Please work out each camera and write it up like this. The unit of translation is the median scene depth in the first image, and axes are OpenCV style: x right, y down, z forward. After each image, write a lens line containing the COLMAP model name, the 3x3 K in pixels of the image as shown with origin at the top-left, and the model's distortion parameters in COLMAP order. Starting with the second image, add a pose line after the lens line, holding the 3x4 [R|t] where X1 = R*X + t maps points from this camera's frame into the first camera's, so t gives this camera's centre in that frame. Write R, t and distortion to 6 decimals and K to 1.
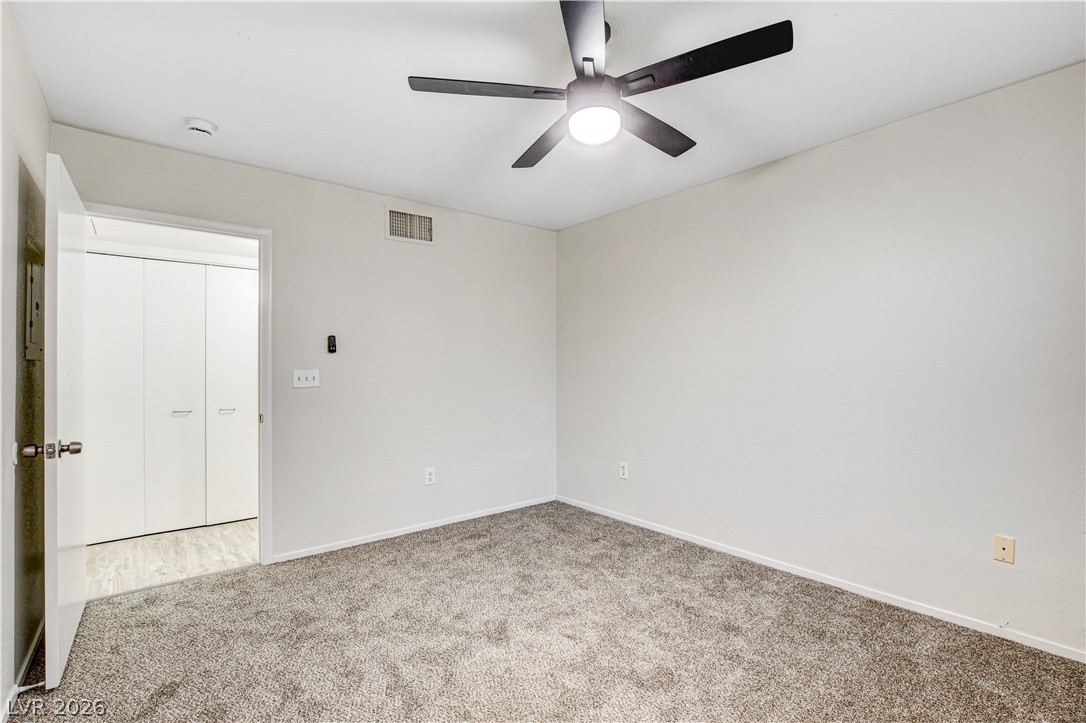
lens RADIAL K [[498.6, 0, 549.3], [0, 498.6, 366.0], [0, 0, 1]] dist [-0.011402, -0.000120]
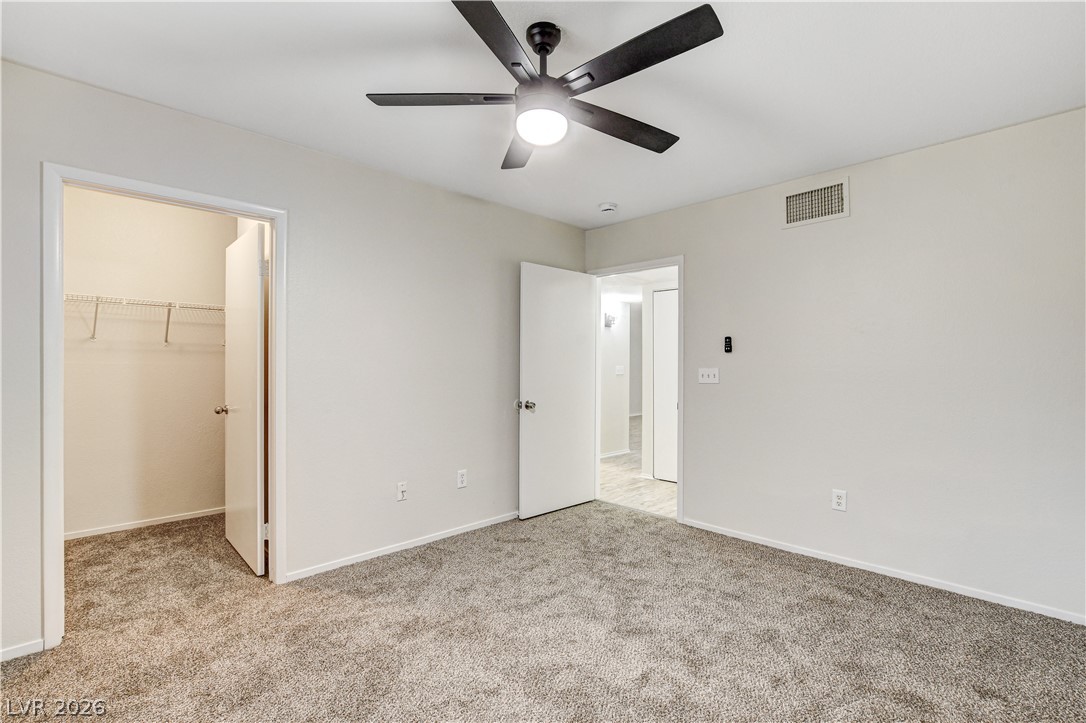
lens RADIAL K [[498.6, 0, 540.0], [0, 498.6, 362.7], [0, 0, 1]] dist [-0.011402, -0.000120]
pose [[0.073502, -0.002218, -0.997293, 0.660189], [-0.000581, 0.999997, -0.002267, -0.002122], [0.997295, 0.000746, 0.073500, 0.553058]]
